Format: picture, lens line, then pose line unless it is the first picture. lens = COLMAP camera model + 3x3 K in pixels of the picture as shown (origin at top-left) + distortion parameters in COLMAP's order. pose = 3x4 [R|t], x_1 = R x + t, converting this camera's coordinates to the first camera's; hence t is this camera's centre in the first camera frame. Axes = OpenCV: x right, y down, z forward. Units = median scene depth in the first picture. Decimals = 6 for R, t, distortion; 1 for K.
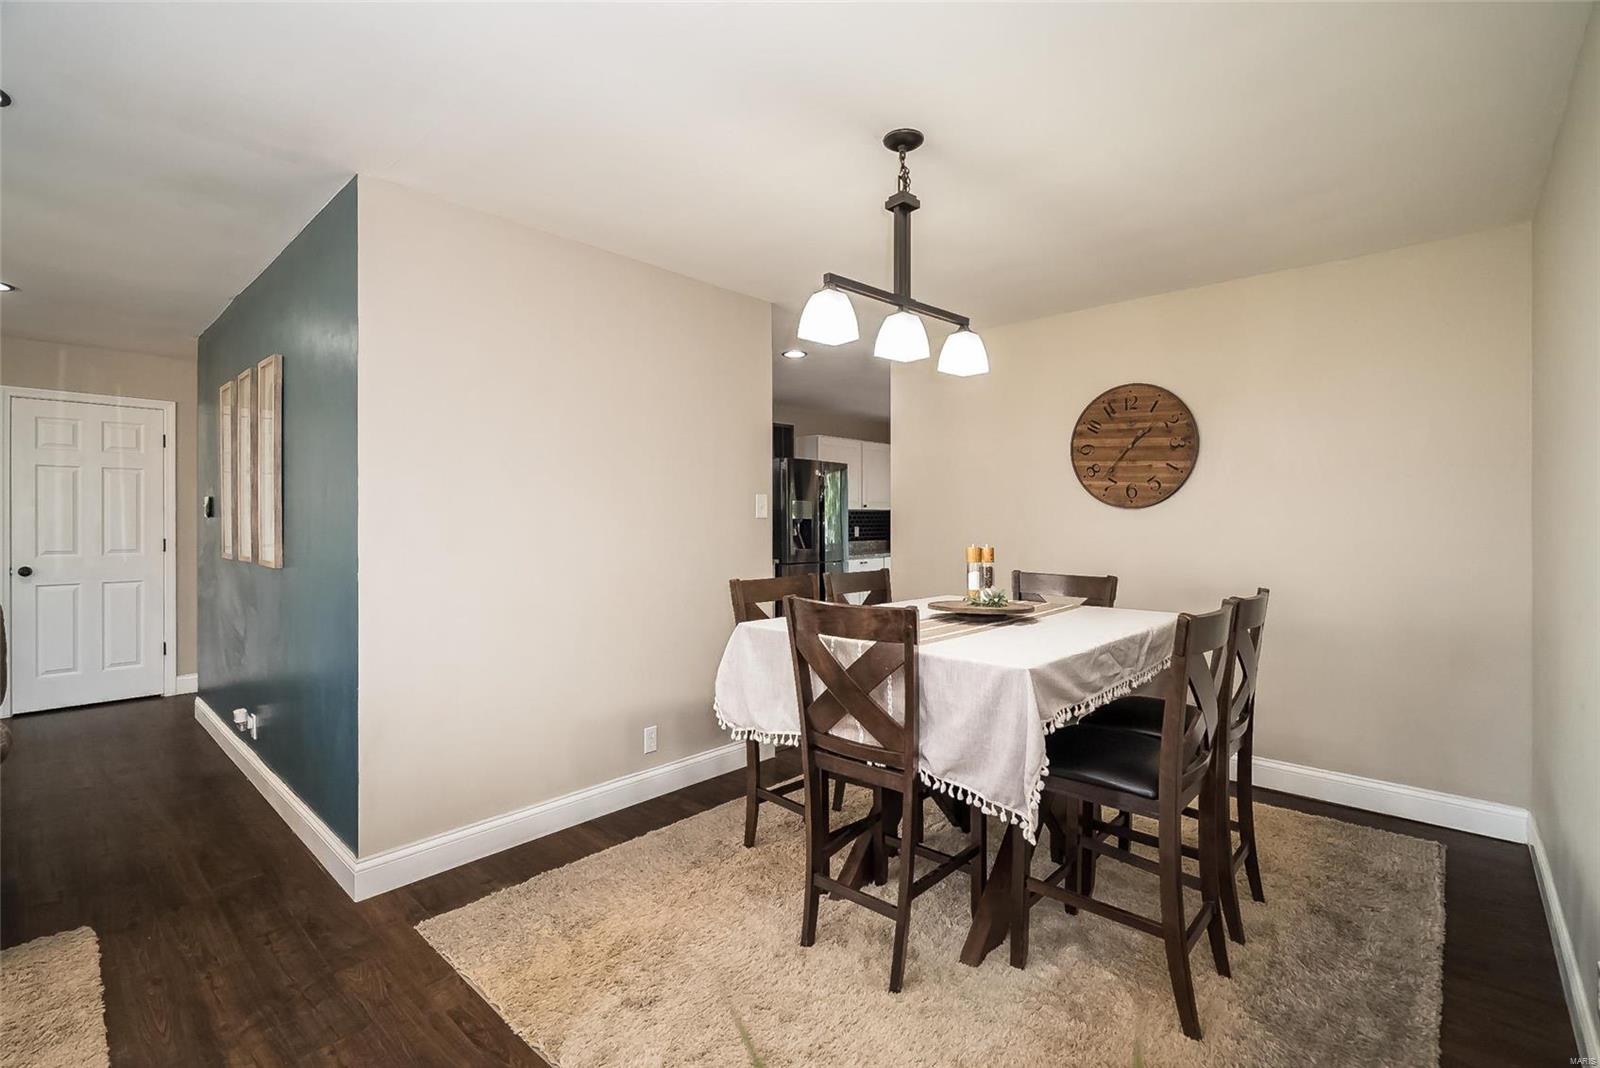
lens RADIAL K [[711.5, 0, 828.6], [0, 711.5, 521.8], [0, 0, 1]] dist [-0.001728, 0.000527]
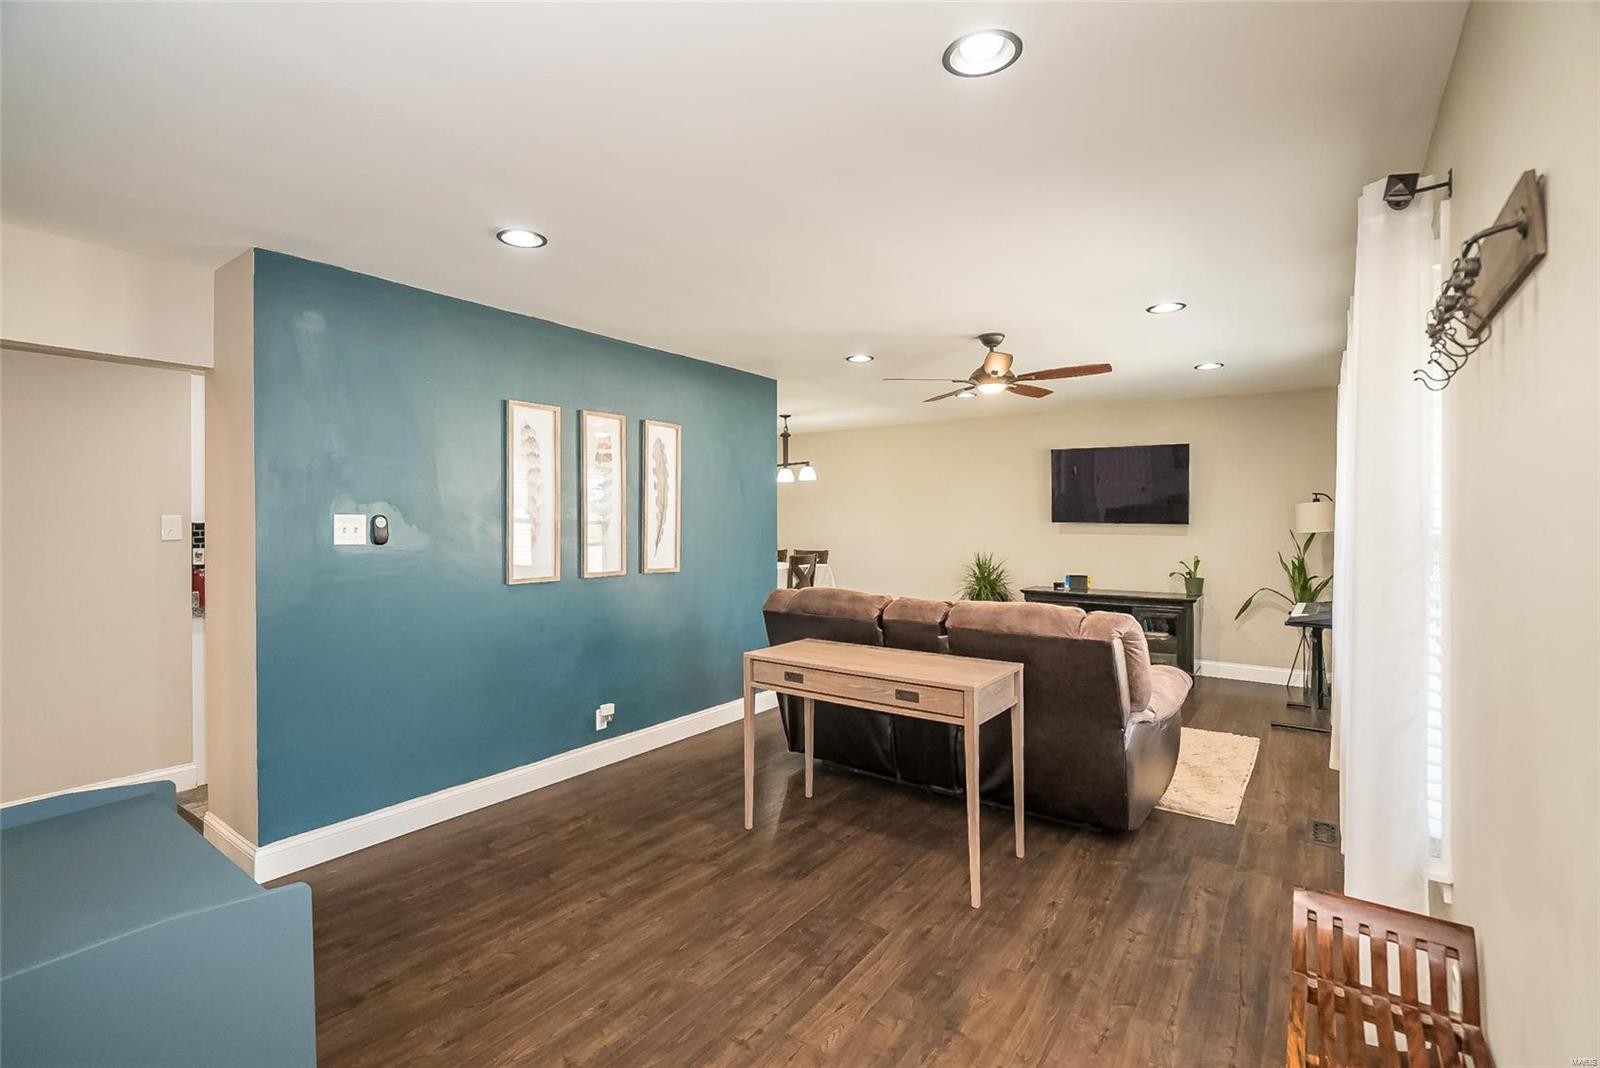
lens RADIAL K [[734.3, 0, 762.4], [0, 734.3, 523.2], [0, 0, 1]] dist [-0.000875, 0.000090]
pose [[-0.064081, -0.006372, 0.997924, -3.237483], [0.004572, 0.999967, 0.006679, -0.060541], [-0.997934, 0.004990, -0.064050, 1.304403]]
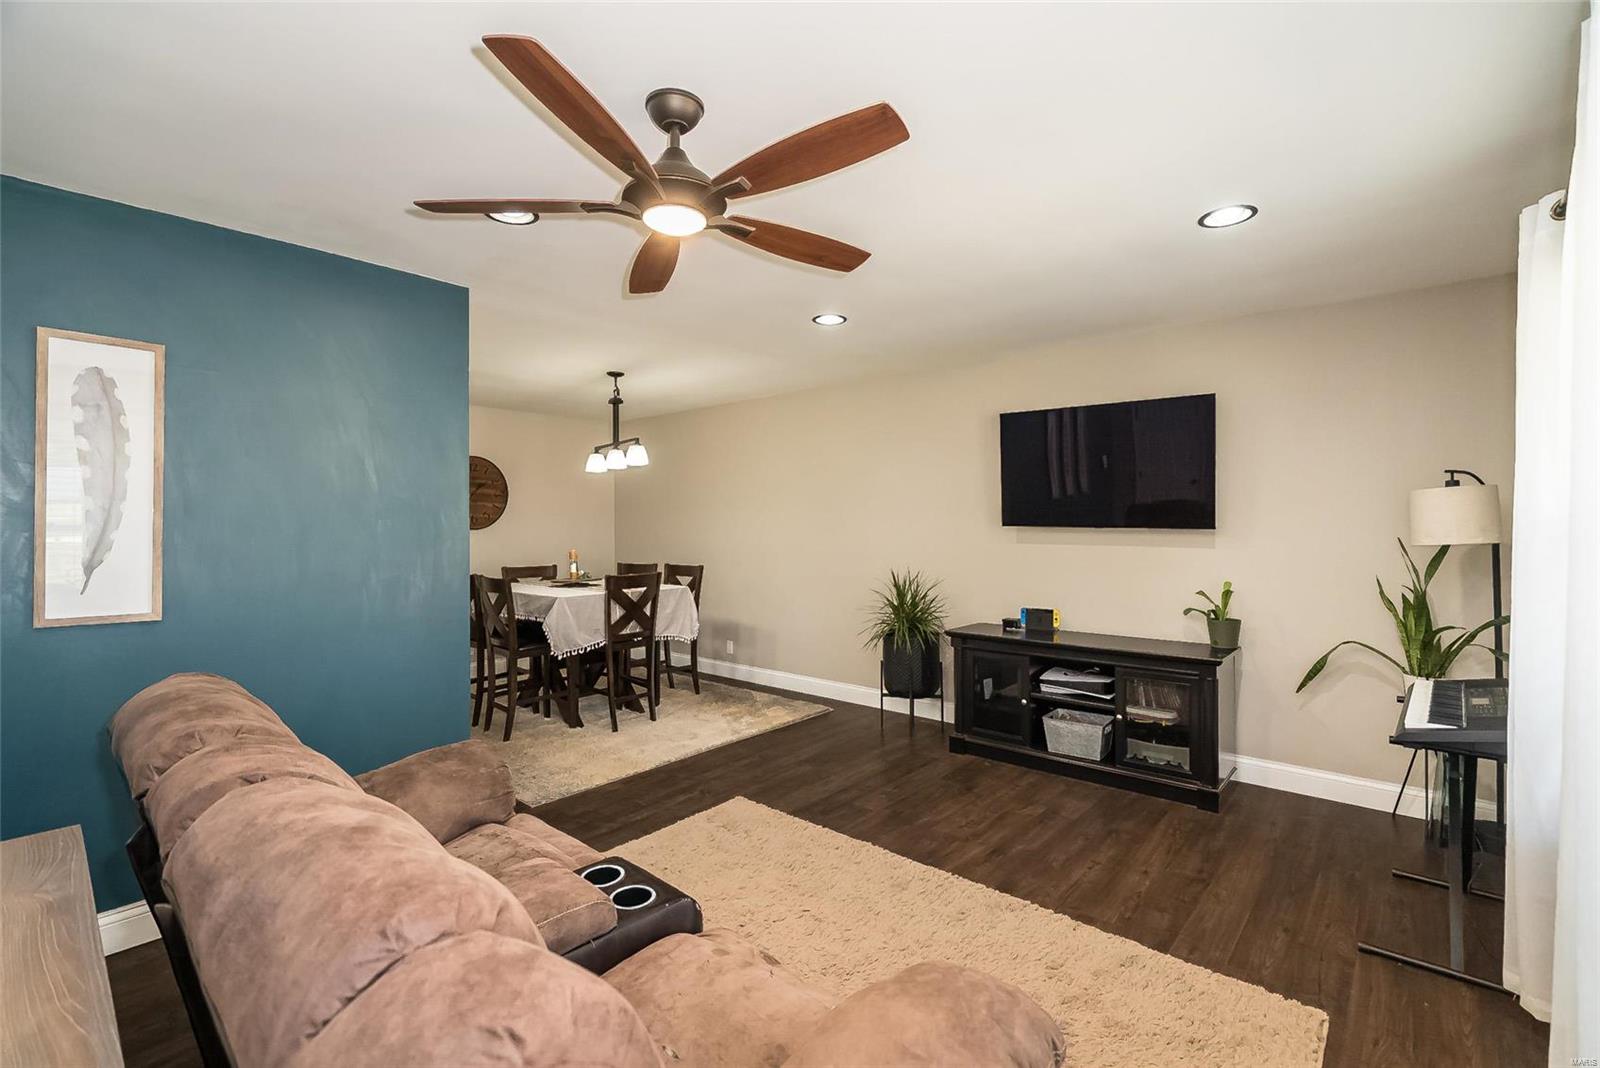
lens RADIAL K [[723.8, 0, 763.7], [0, 723.8, 530.3], [0, 0, 1]] dist [0.000154, 0.000548]
pose [[0.027308, -0.010359, 0.999573, -2.184763], [0.007526, 0.999920, 0.010157, -0.050789], [-0.999599, 0.007245, 0.027383, 0.453076]]
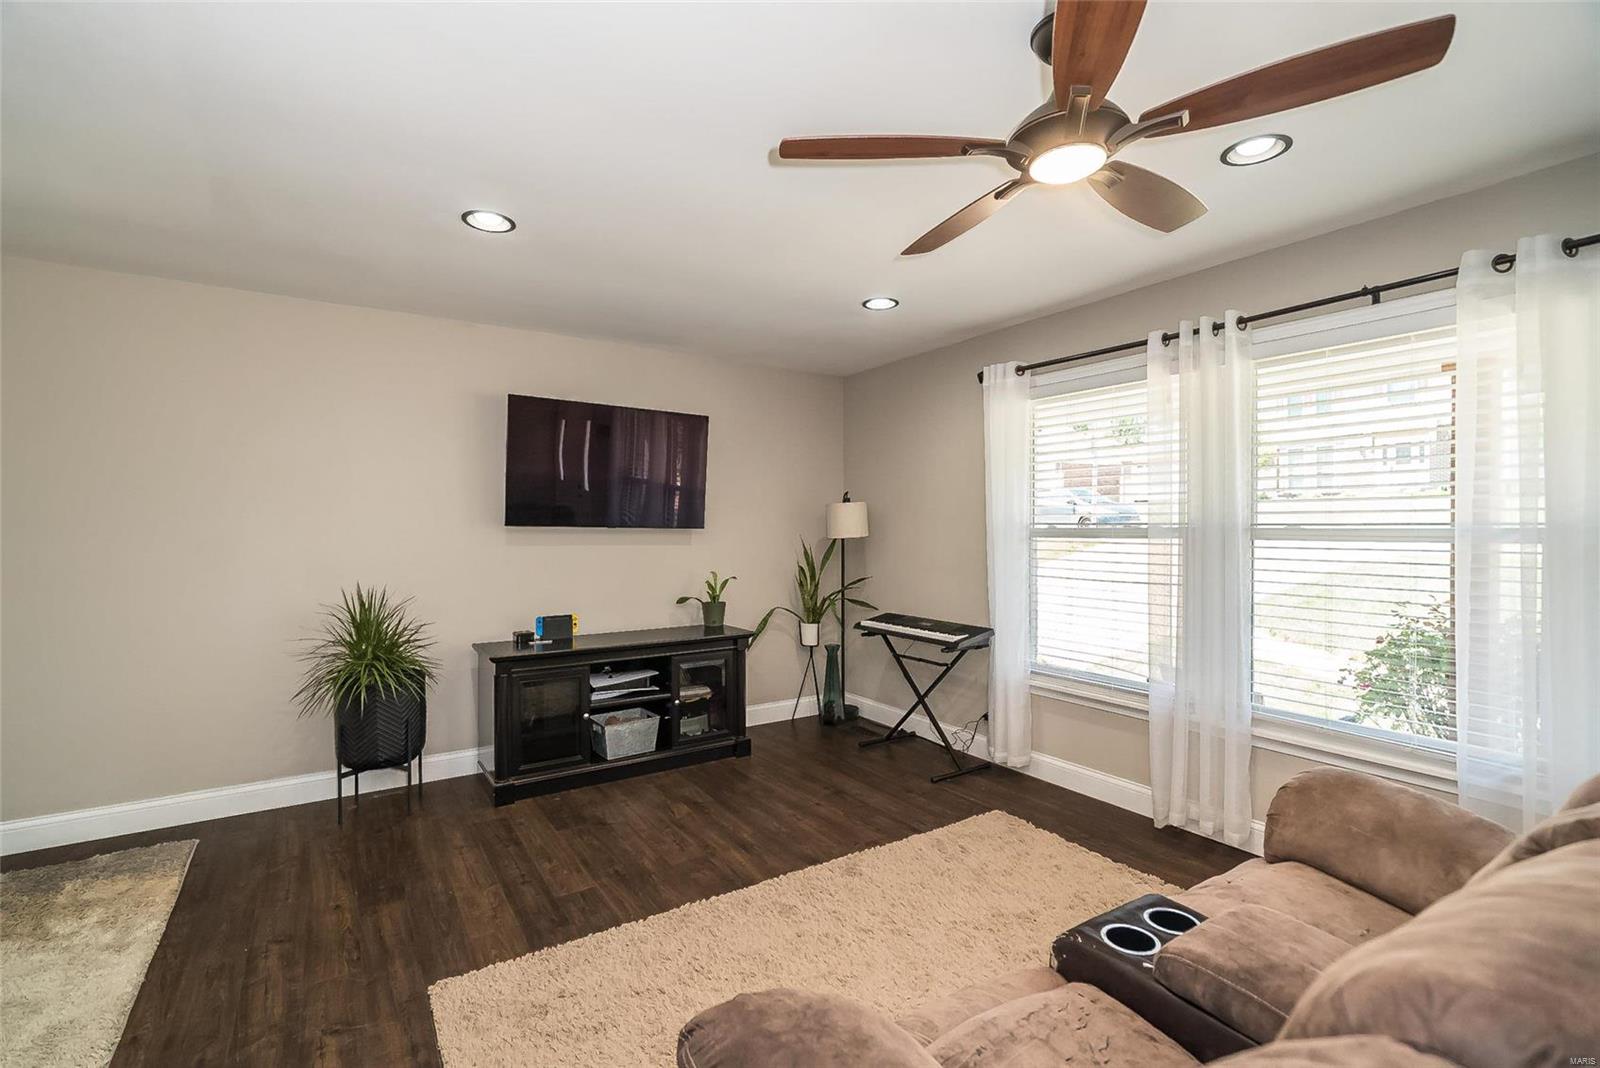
lens RADIAL K [[720.9, 0, 829.8], [0, 720.9, 535.4], [0, 0, 1]] dist [-0.001406, -0.000038]
pose [[-0.970467, -0.002862, 0.241217, -1.285700], [-0.000426, 0.999948, 0.010151, -0.031062], [-0.241234, 0.009748, -0.970418, 1.346649]]
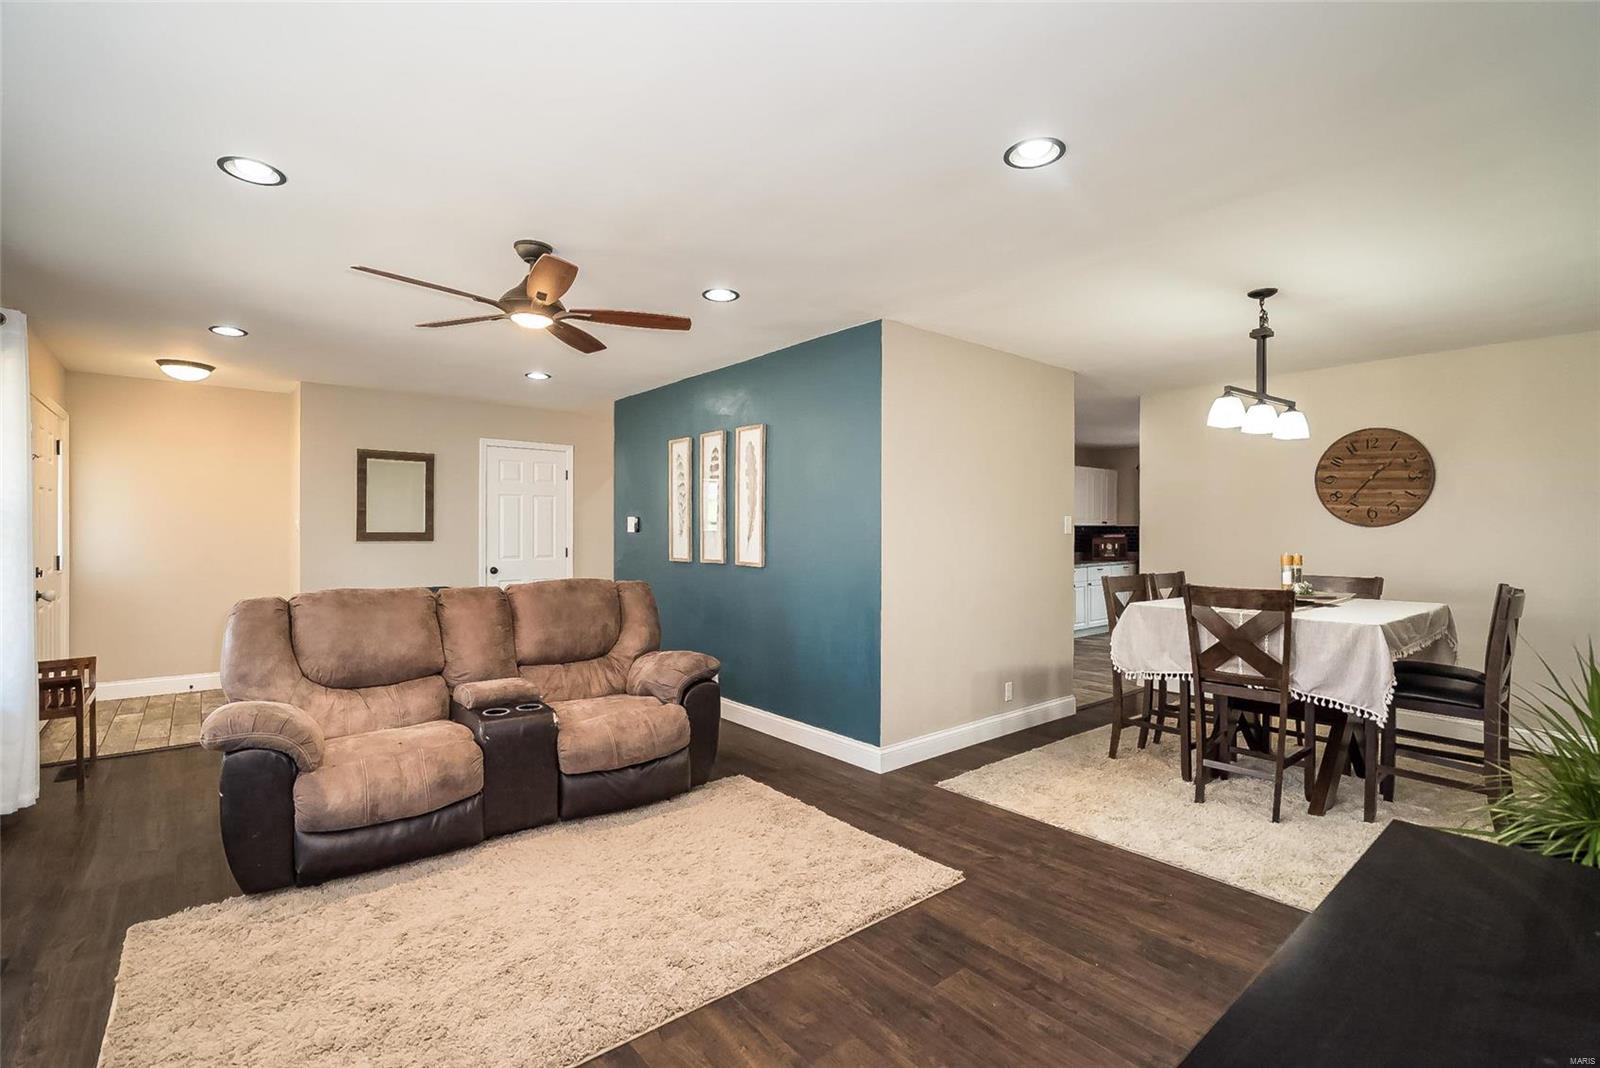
lens RADIAL K [[720.9, 0, 829.8], [0, 720.9, 535.4], [0, 0, 1]] dist [-0.001406, -0.000038]
pose [[0.990863, 0.002474, -0.134848, -0.609574], [-0.002392, 0.999997, 0.000772, -0.003498], [0.134849, -0.000442, 0.990866, -0.681874]]
